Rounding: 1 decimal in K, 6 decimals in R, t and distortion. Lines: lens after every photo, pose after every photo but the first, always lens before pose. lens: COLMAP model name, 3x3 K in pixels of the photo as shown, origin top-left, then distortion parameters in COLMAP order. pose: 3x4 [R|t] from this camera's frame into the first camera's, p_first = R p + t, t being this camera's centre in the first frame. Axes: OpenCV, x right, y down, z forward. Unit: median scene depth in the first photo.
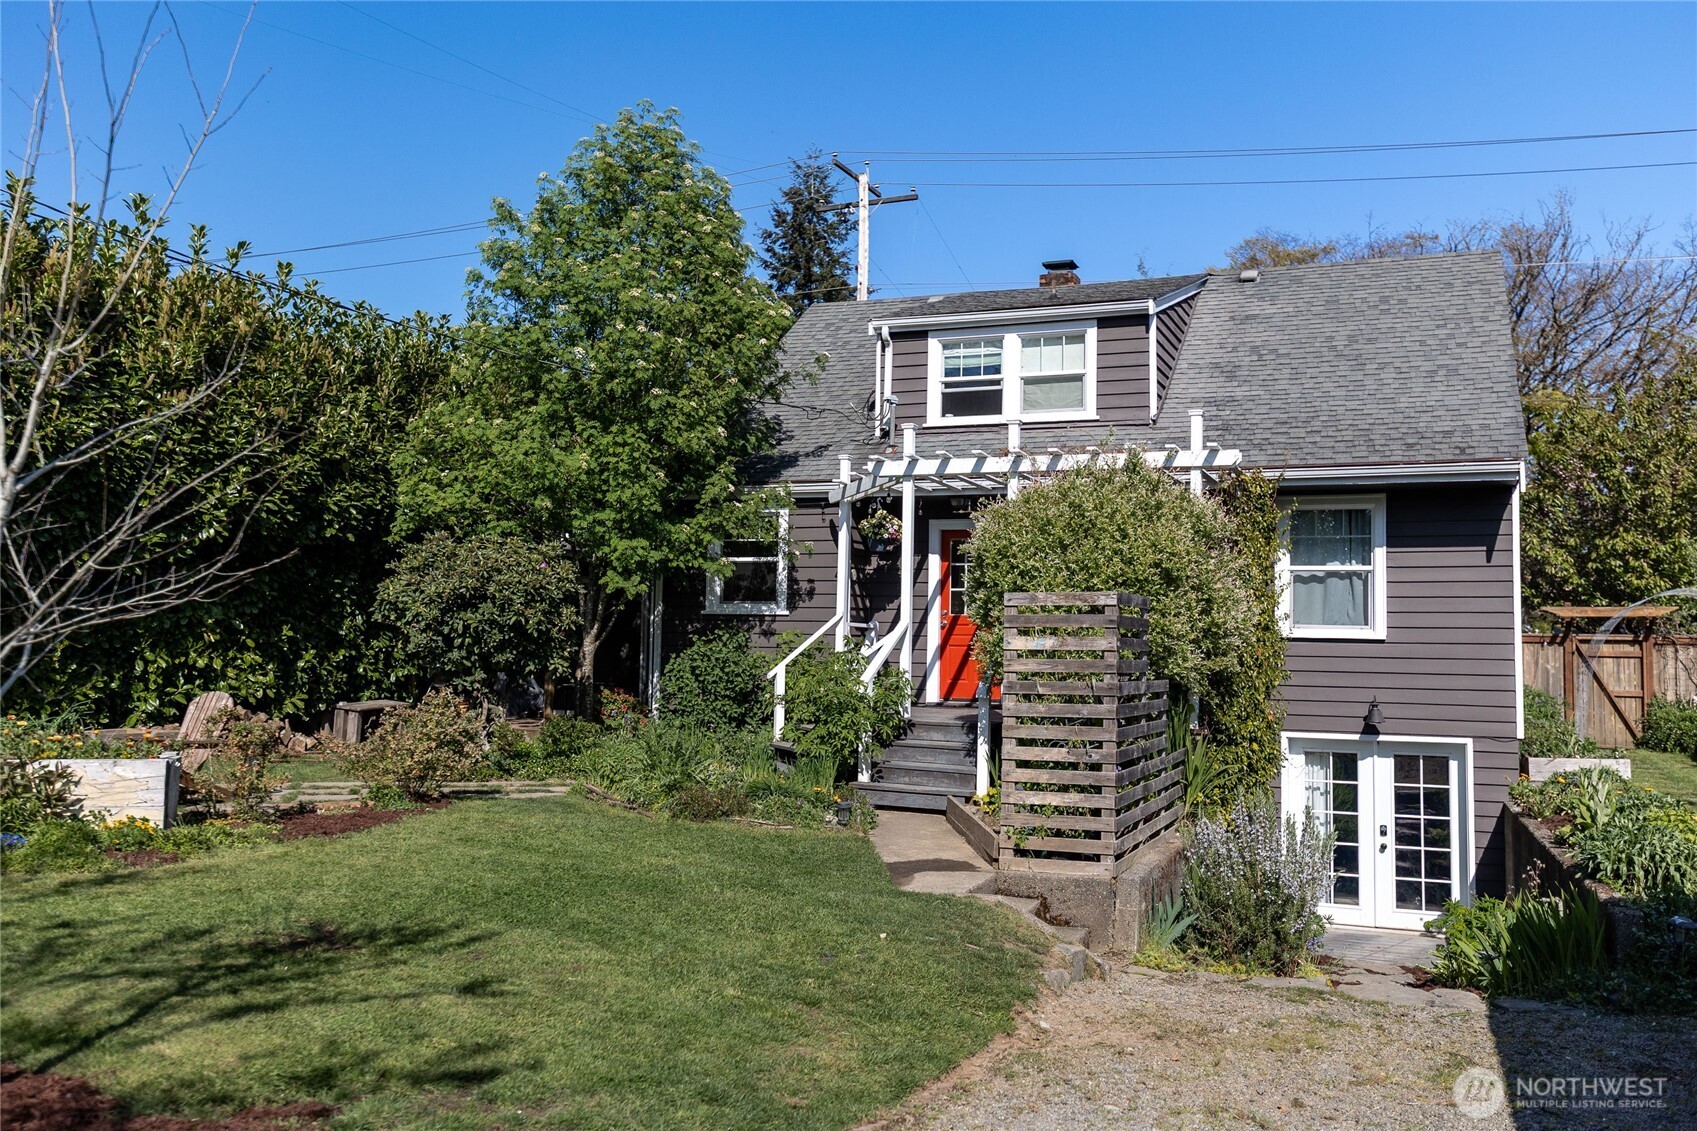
lens RADIAL K [[1286.9, 0, 886.5], [0, 1286.9, 567.4], [0, 0, 1]] dist [0.000034, -0.001664]
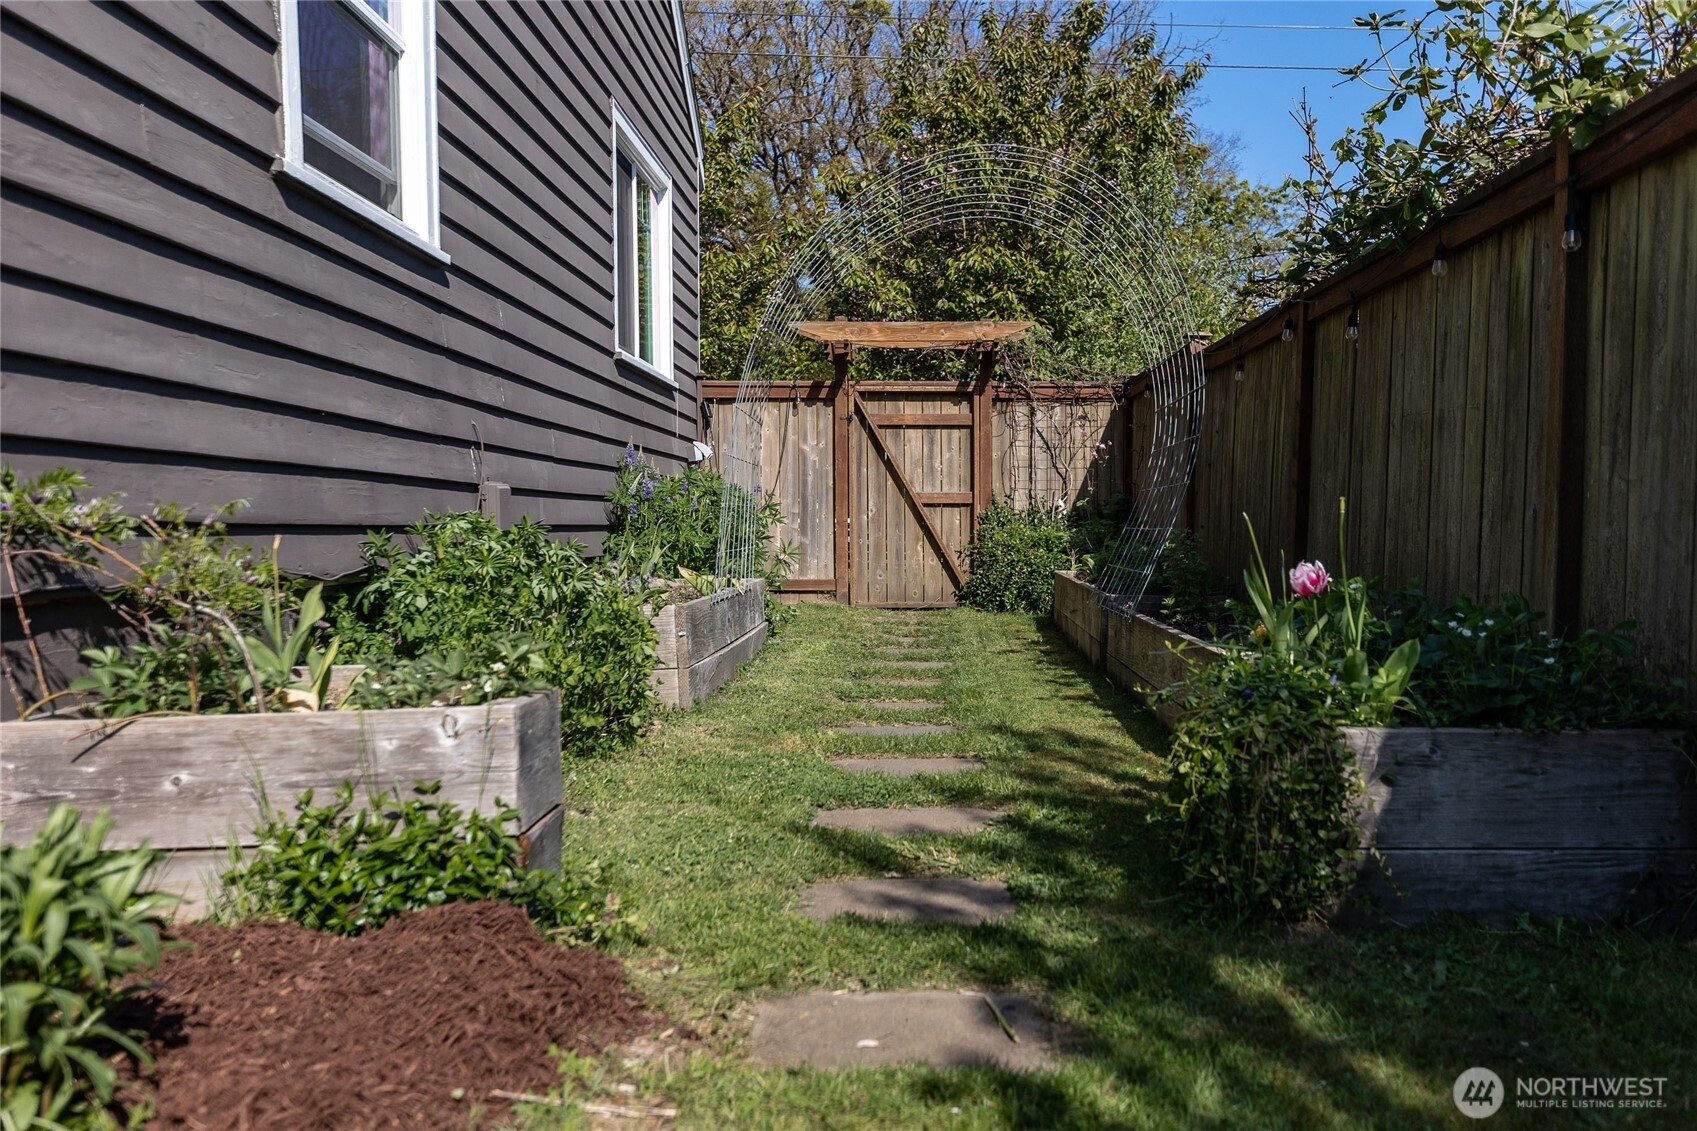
lens RADIAL K [[1246.1, 0, 848.5], [0, 1246.1, 565.5], [0, 0, 1]] dist [0.005924, 0.000155]
pose [[0.943334, -0.027557, 0.330697, 0.383113], [-0.005066, 0.995234, 0.097386, 0.077989], [-0.331805, -0.093543, 0.938699, 0.559365]]
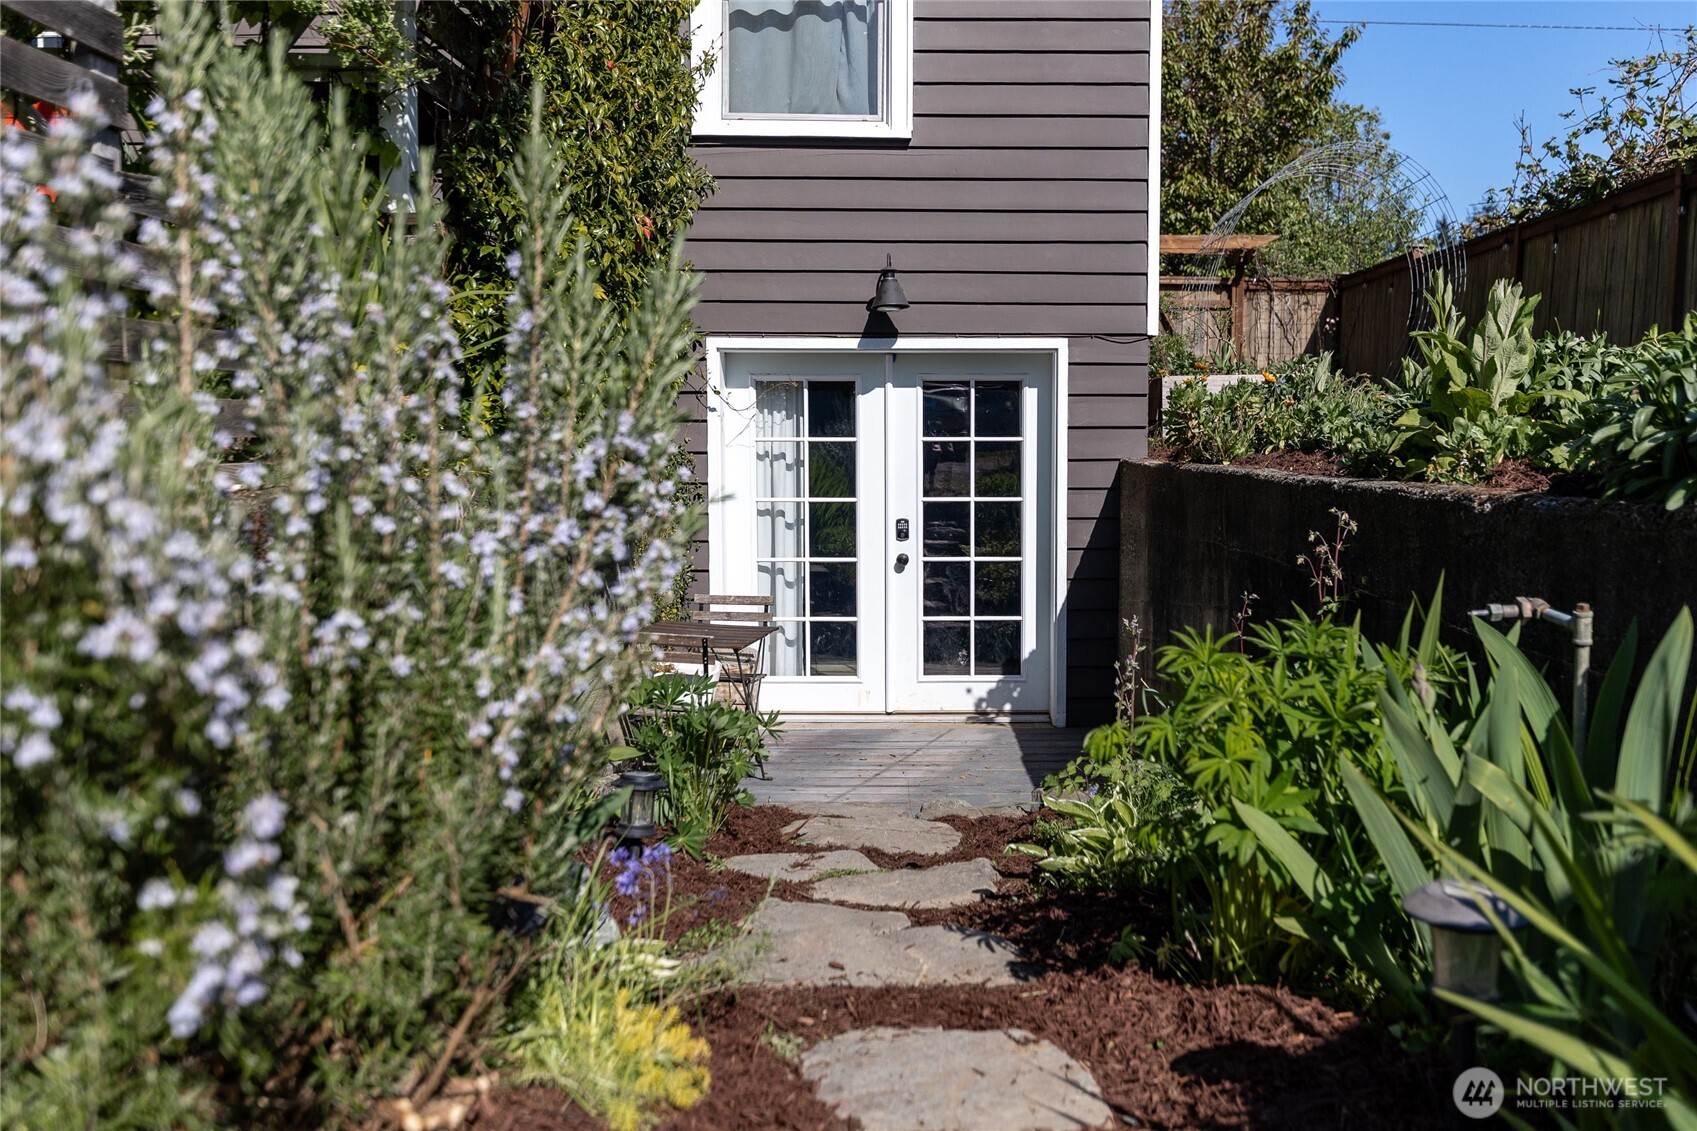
lens RADIAL K [[1286.9, 0, 886.5], [0, 1286.9, 567.4], [0, 0, 1]] dist [0.000034, -0.001664]
pose [[0.933825, -0.050284, 0.354178, 0.143715], [-0.008492, 0.986677, 0.162471, 0.098844], [-0.357629, -0.154728, 0.920956, 0.383117]]
